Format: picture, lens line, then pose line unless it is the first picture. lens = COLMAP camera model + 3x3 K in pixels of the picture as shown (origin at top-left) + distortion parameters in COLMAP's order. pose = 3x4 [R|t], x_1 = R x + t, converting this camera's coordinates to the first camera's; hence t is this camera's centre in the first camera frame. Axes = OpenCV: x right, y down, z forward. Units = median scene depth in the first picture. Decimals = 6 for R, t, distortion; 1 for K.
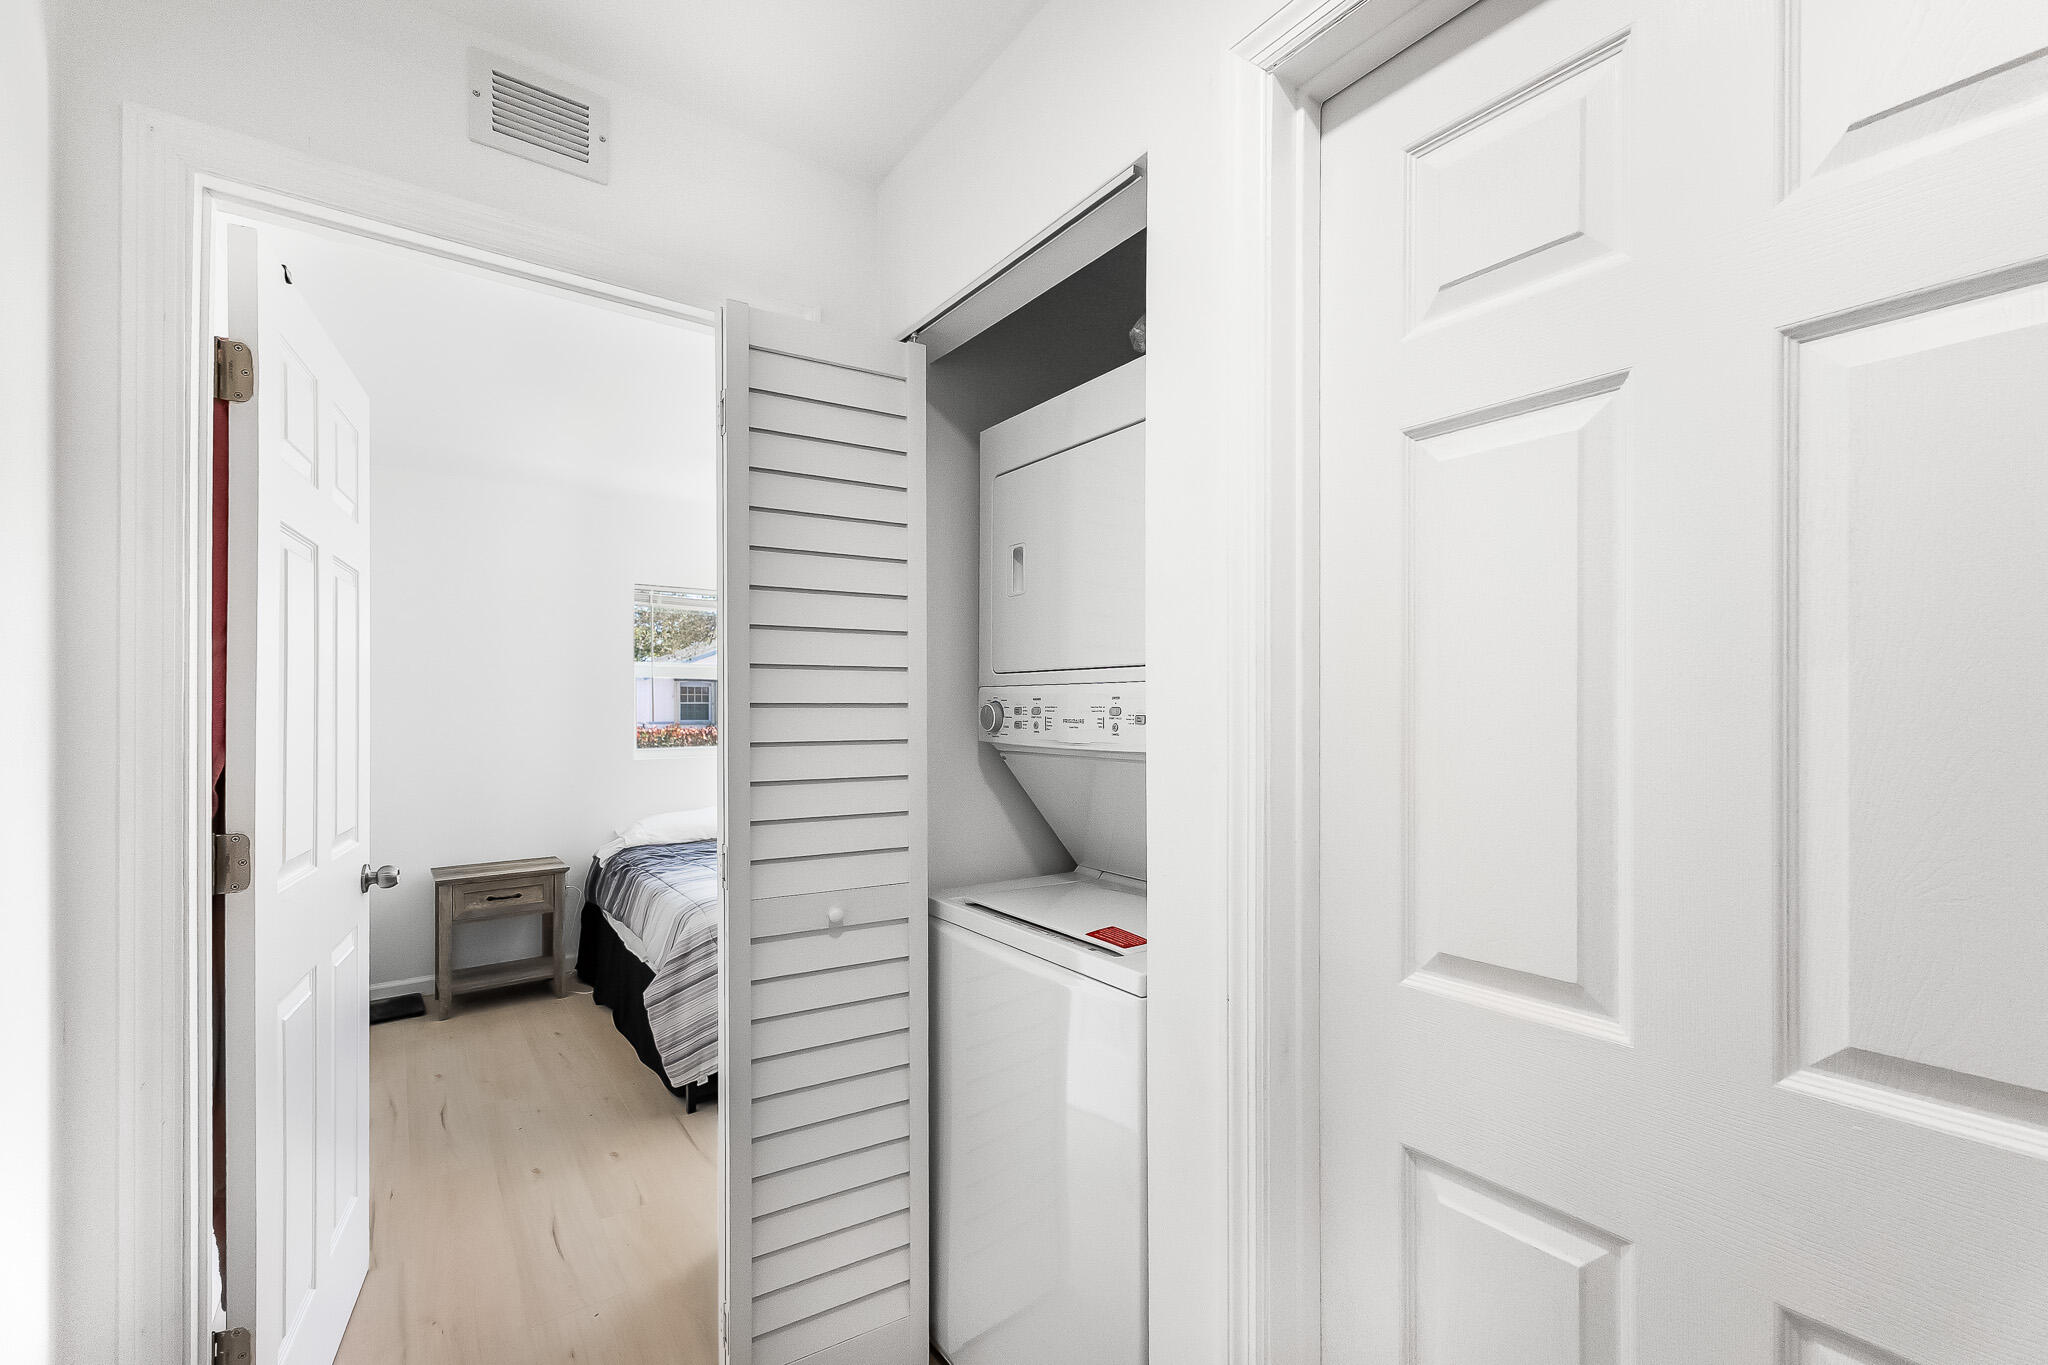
lens RADIAL K [[870.5, 0, 1029.8], [0, 870.5, 704.6], [0, 0, 1]] dist [-0.000188, -0.000005]
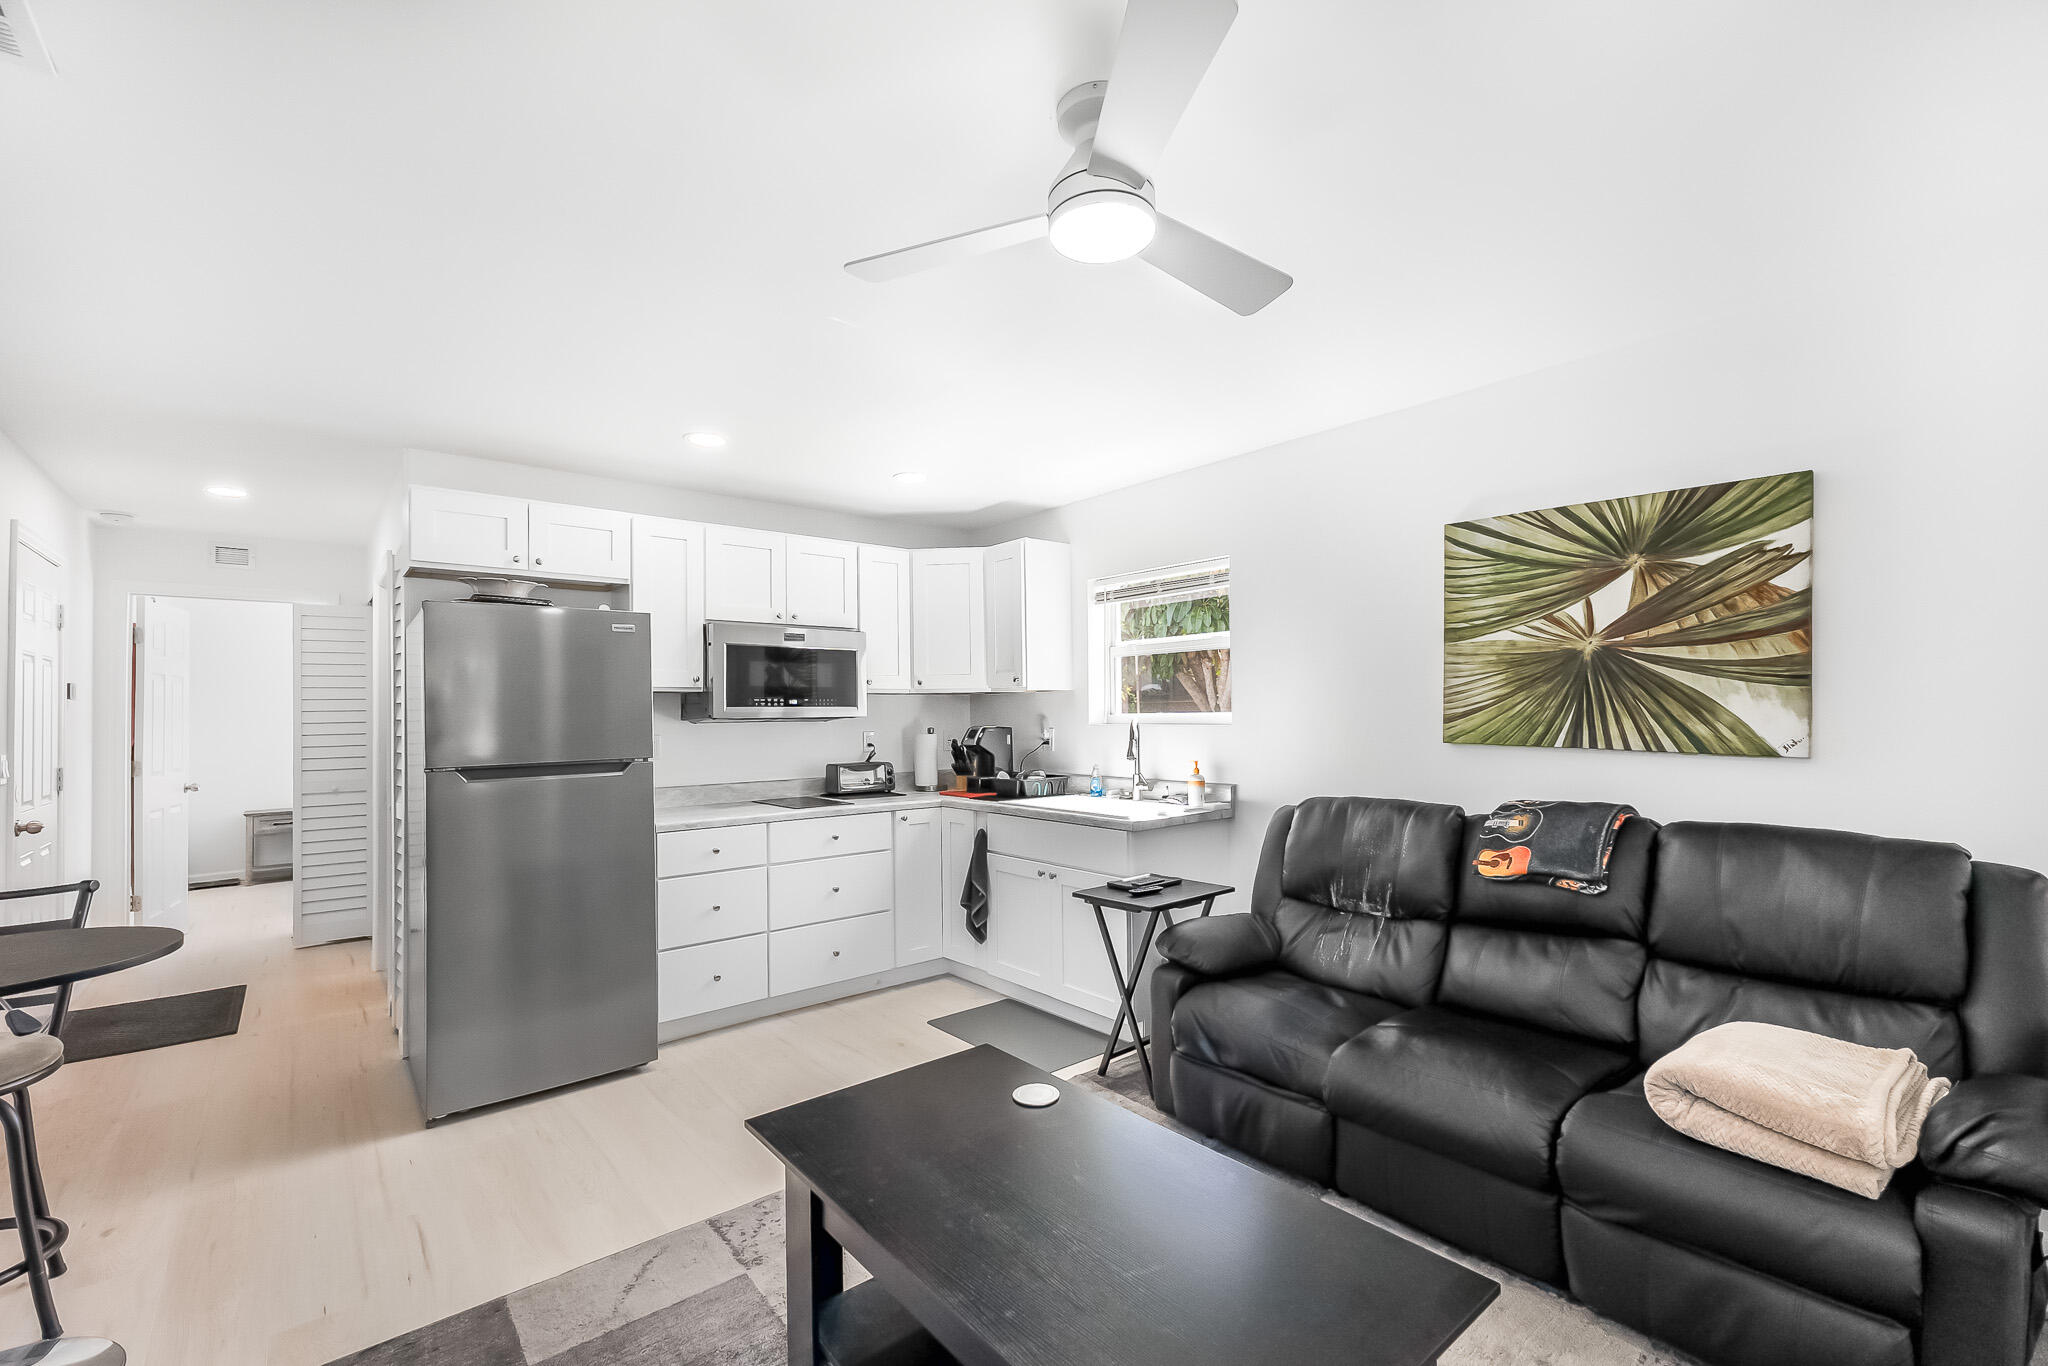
lens RADIAL K [[865.9, 0, 1024.0], [0, 865.9, 683.0], [0, 0, 1]] dist [-0.000777, -0.000139]
pose [[0.998008, -0.023252, 0.058639, 0.928922], [0.025006, 0.999256, -0.029347, 0.006054], [-0.057913, 0.030755, 0.997848, -1.019031]]
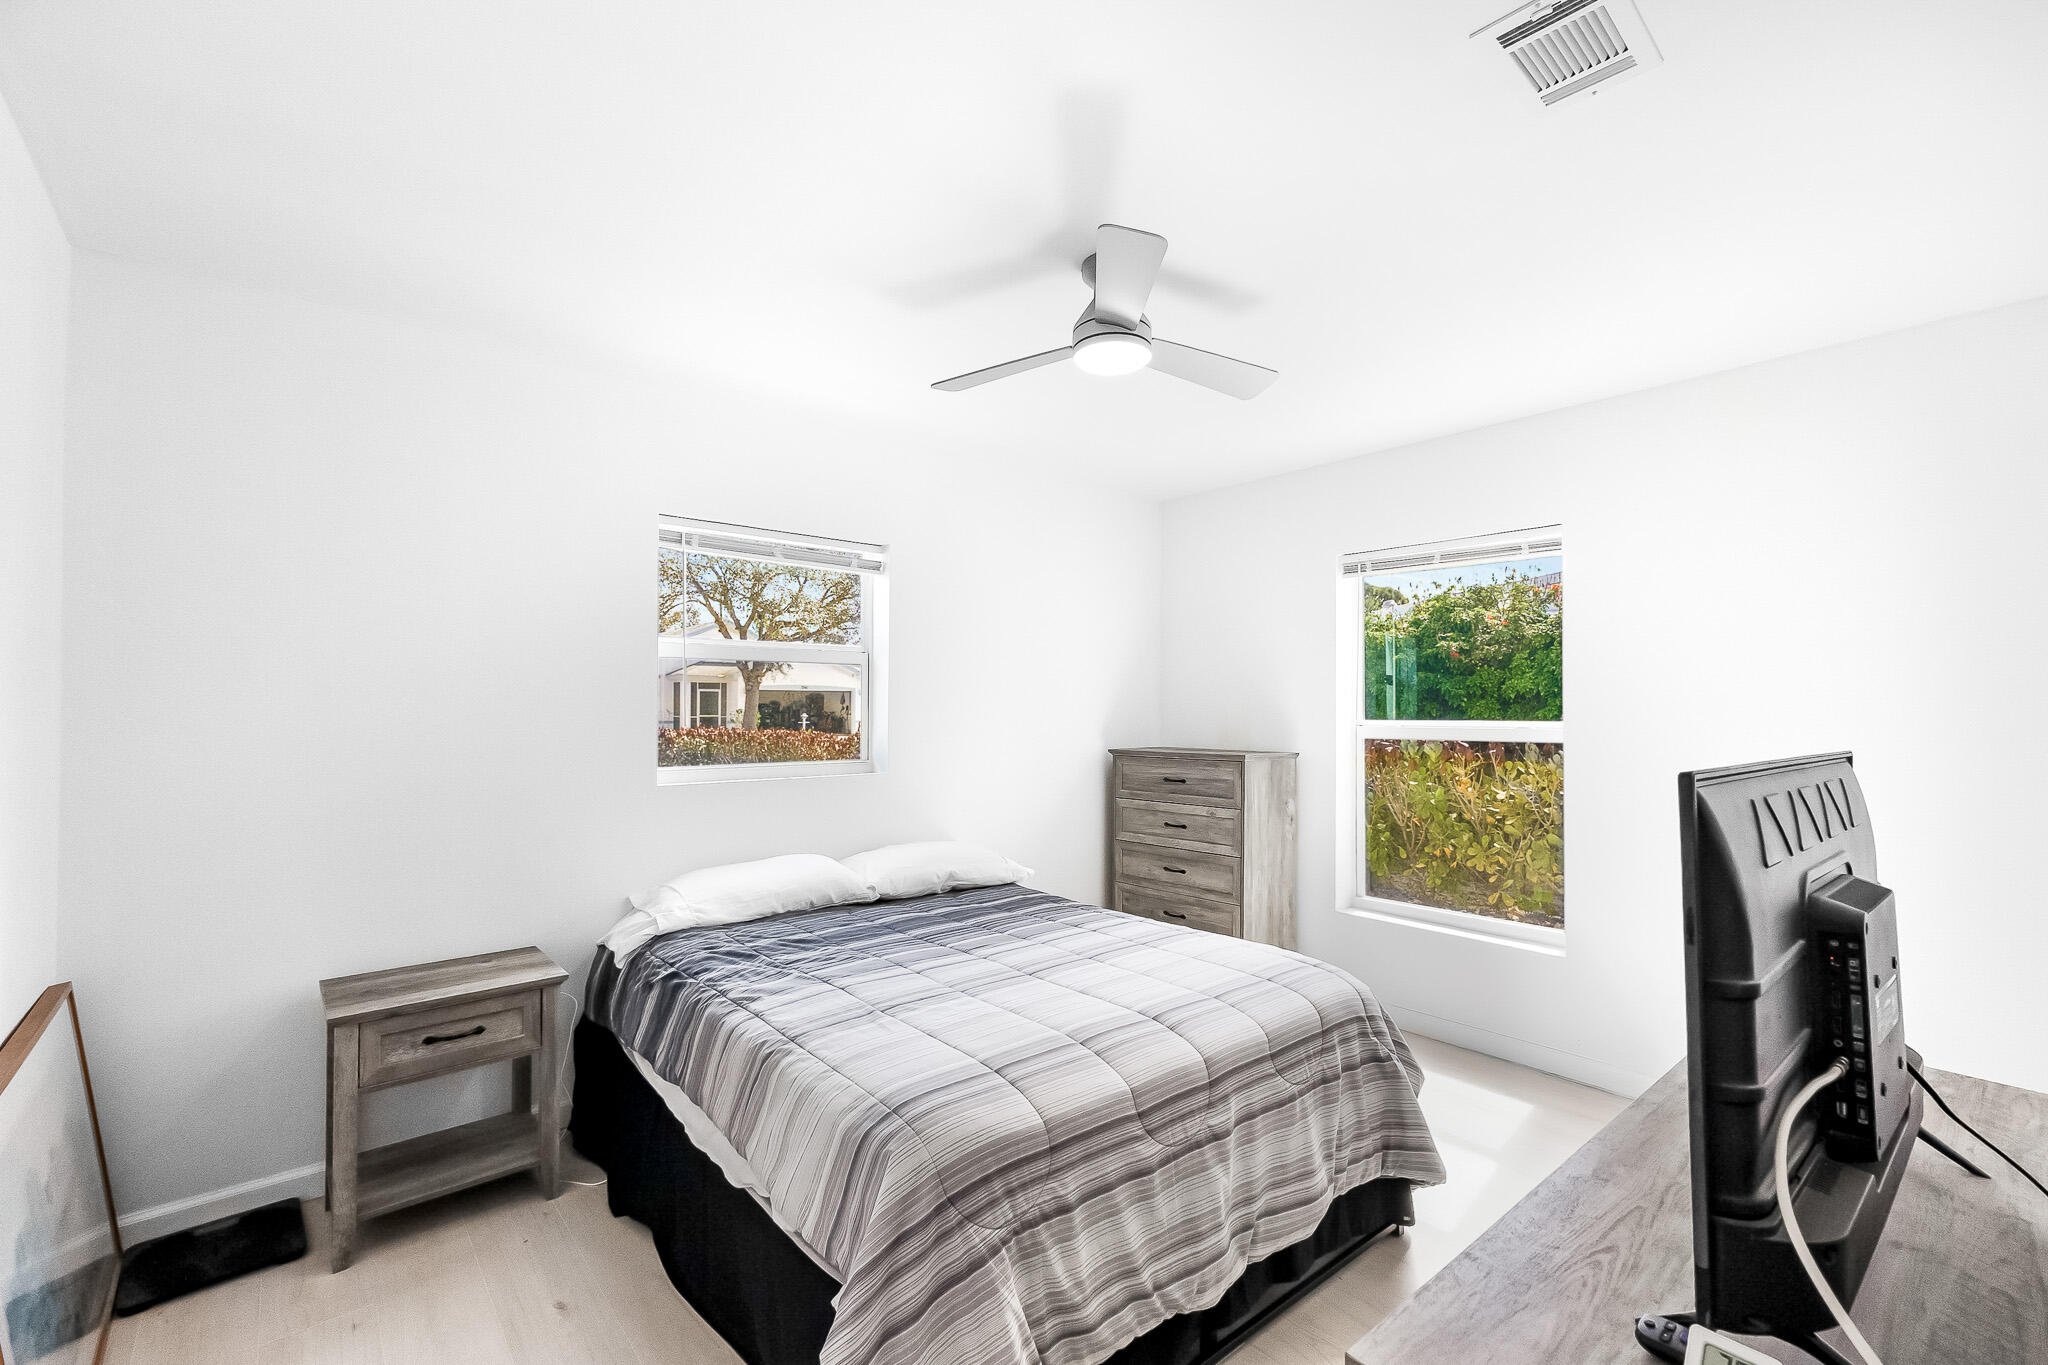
lens RADIAL K [[887.8, 0, 1024.0], [0, 887.8, 682.5], [0, 0, 1]] dist [-0.000506, 0.000024]
pose [[0.998110, -0.001006, 0.061447, -0.265185], [0.002335, 0.999765, -0.021553, 0.004142], [-0.061411, 0.021656, 0.997878, 0.389958]]
